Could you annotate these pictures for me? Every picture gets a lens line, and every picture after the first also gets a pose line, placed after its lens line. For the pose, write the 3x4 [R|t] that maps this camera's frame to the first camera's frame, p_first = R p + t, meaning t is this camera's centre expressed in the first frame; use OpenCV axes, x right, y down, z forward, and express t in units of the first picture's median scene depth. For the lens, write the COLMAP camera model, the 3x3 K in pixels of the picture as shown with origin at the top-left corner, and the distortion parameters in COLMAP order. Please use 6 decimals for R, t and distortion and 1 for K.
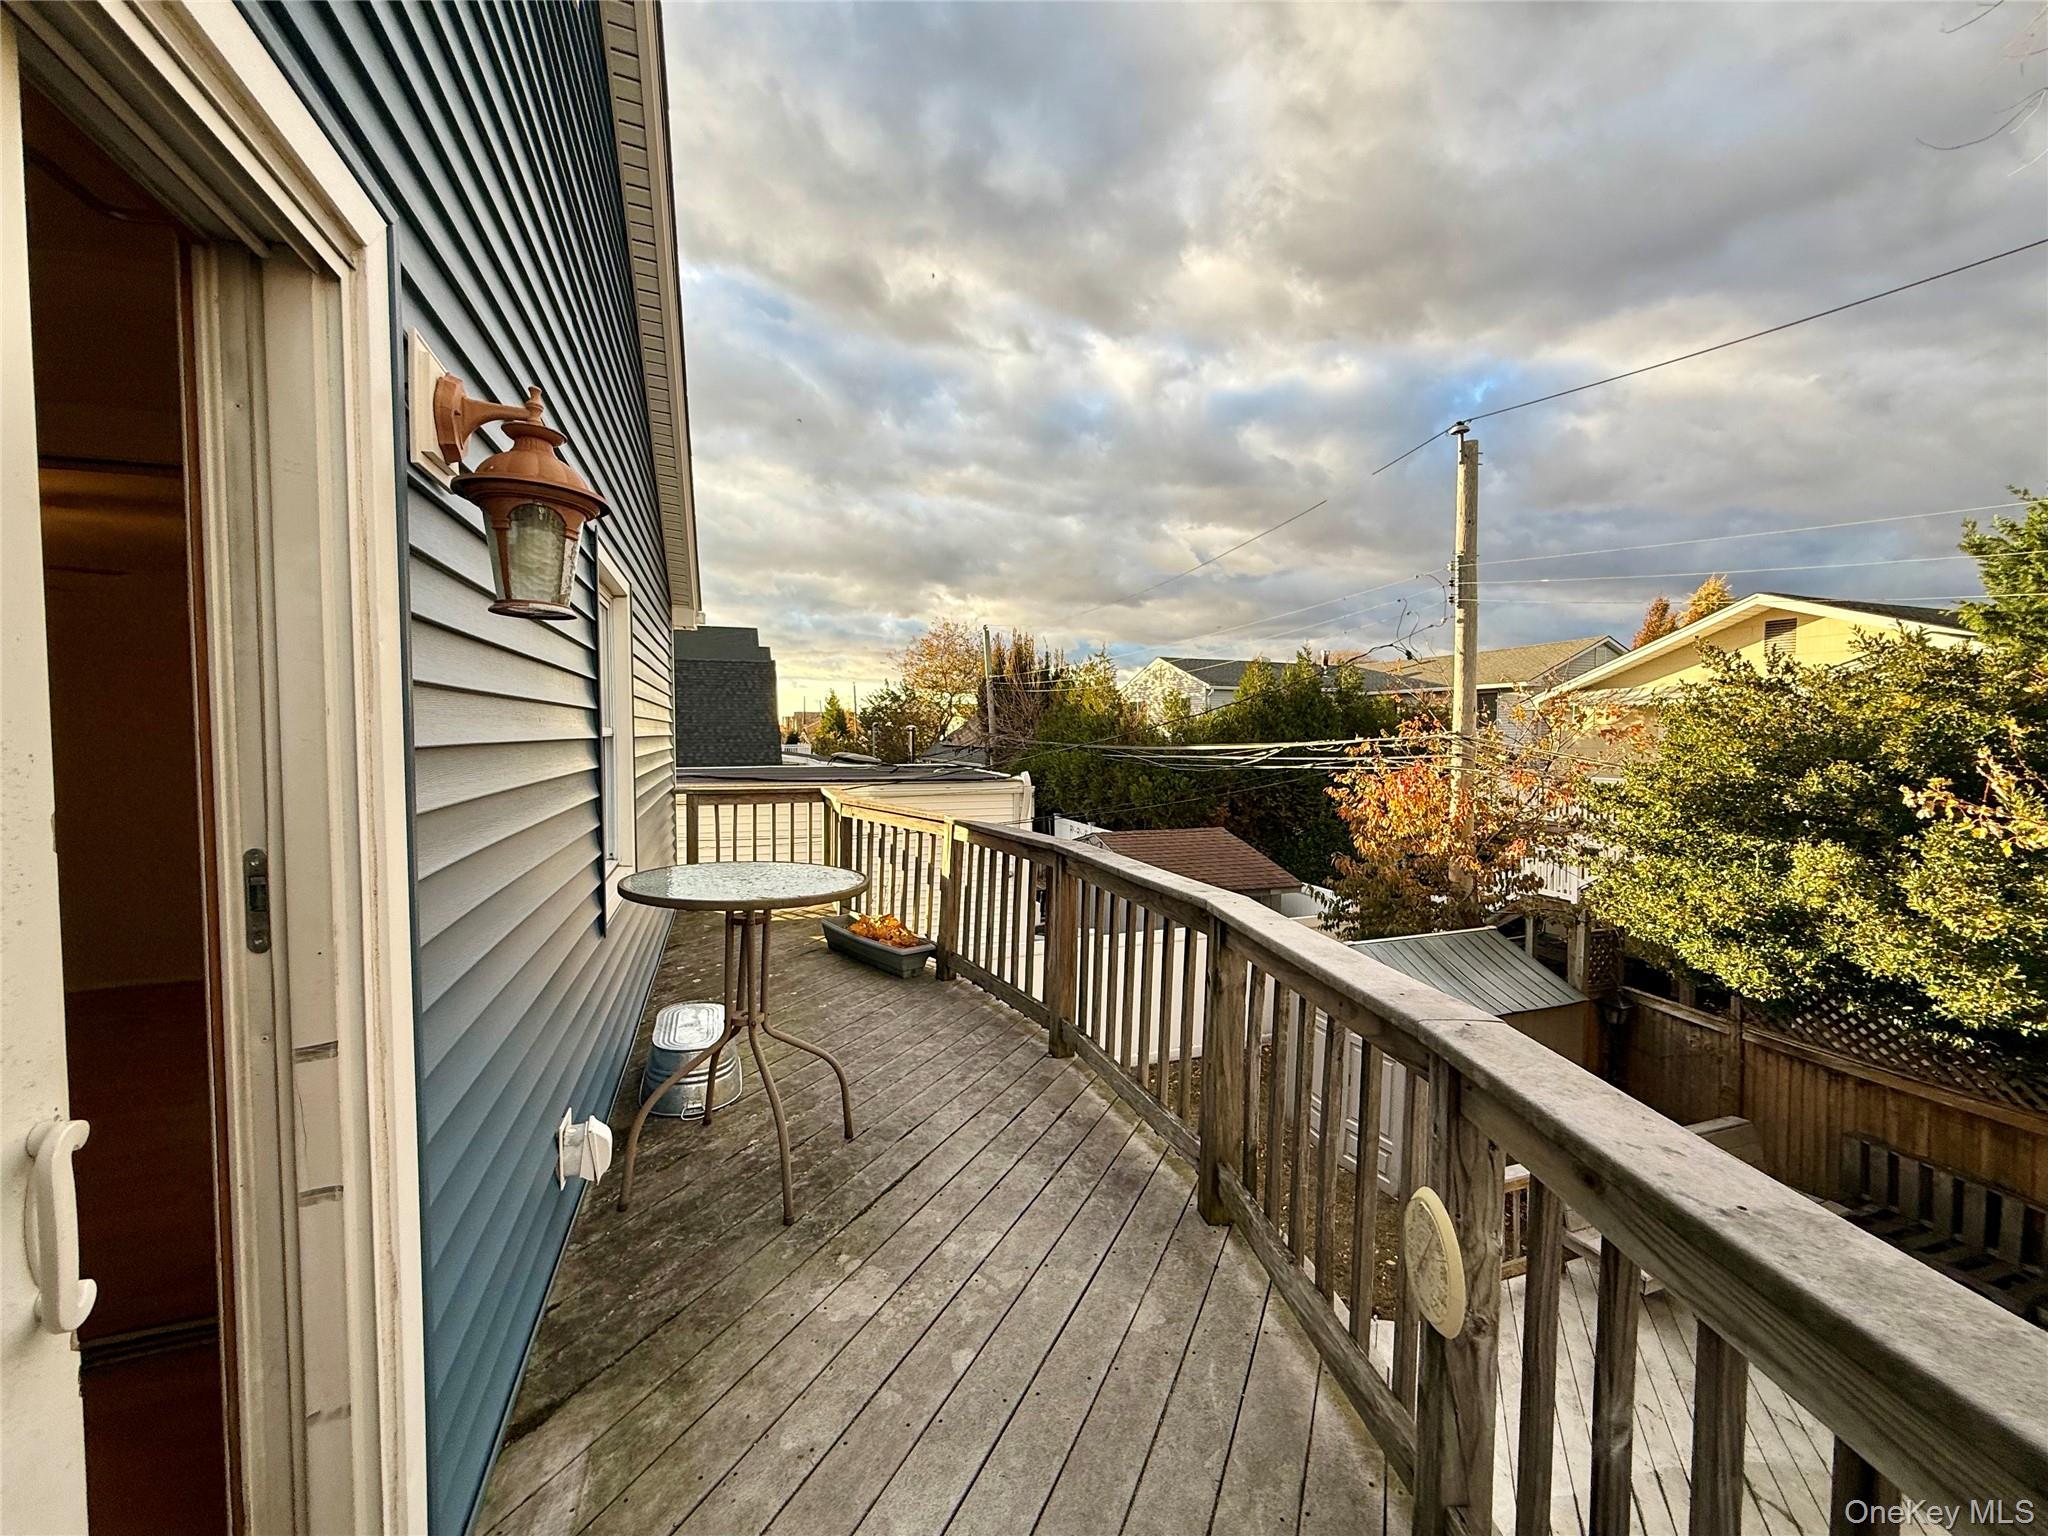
lens RADIAL K [[812.2, 0, 1020.6], [0, 812.2, 765.3], [0, 0, 1]] dist [-0.000818, 0.000178]
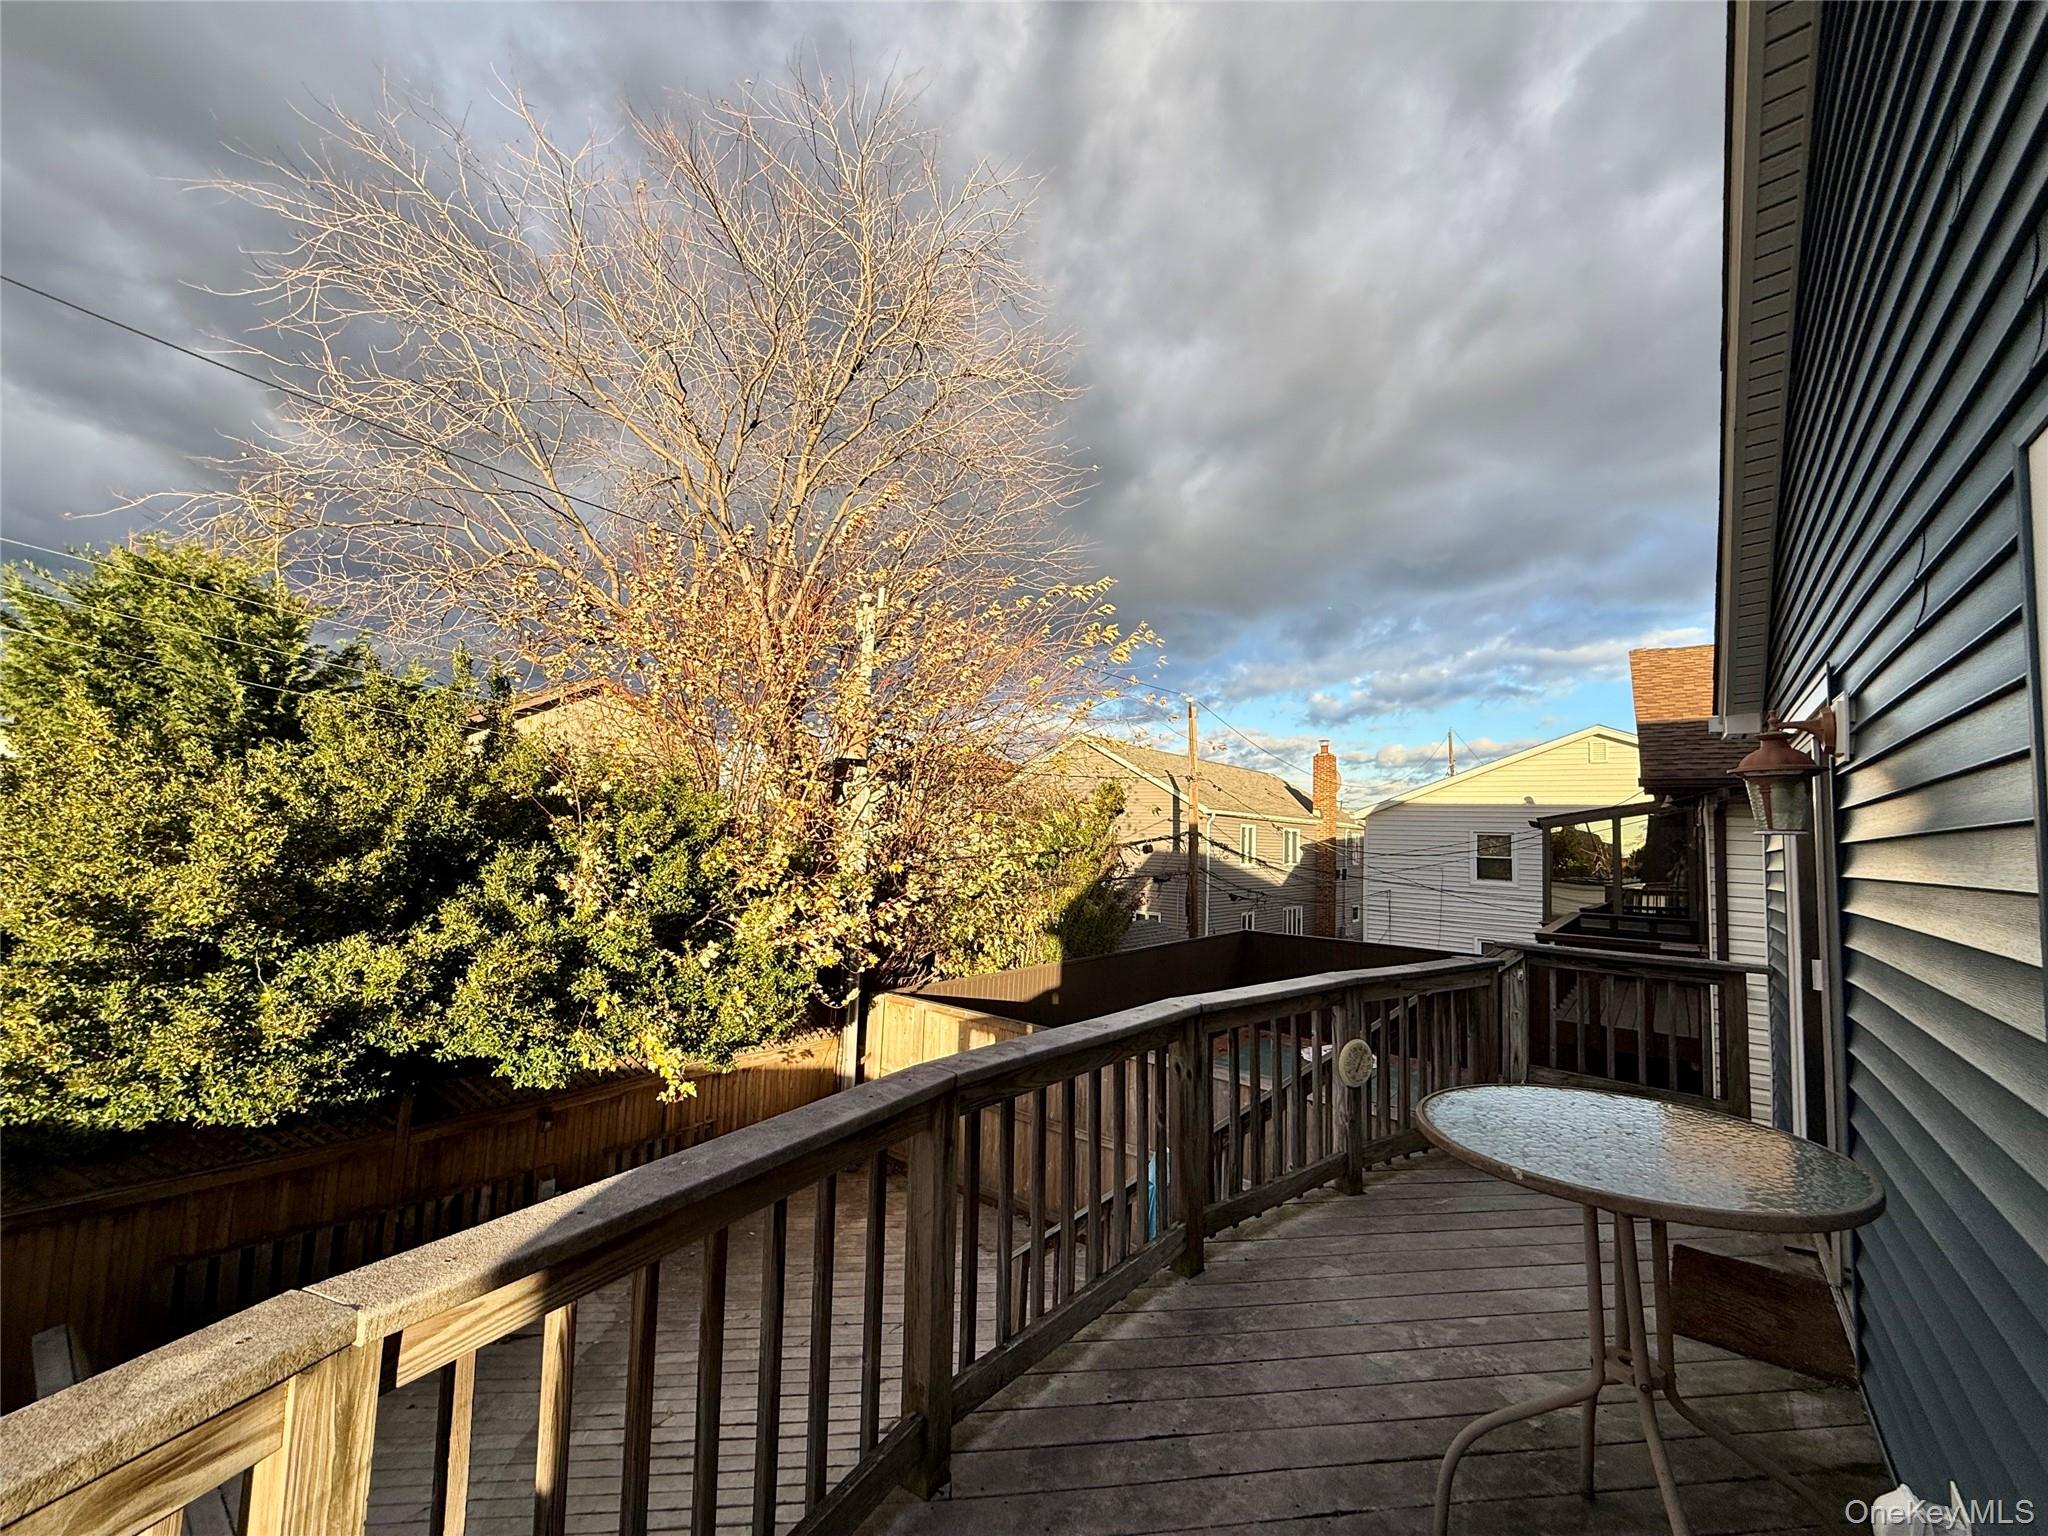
lens RADIAL K [[812.2, 0, 1011.4], [0, 812.2, 779.5], [0, 0, 1]] dist [-0.000818, 0.000178]
pose [[-0.523217, 0.036432, 0.851420, -0.160169], [-0.006841, 0.998874, -0.046946, -0.028295], [-0.852172, -0.030387, -0.522379, 0.441907]]
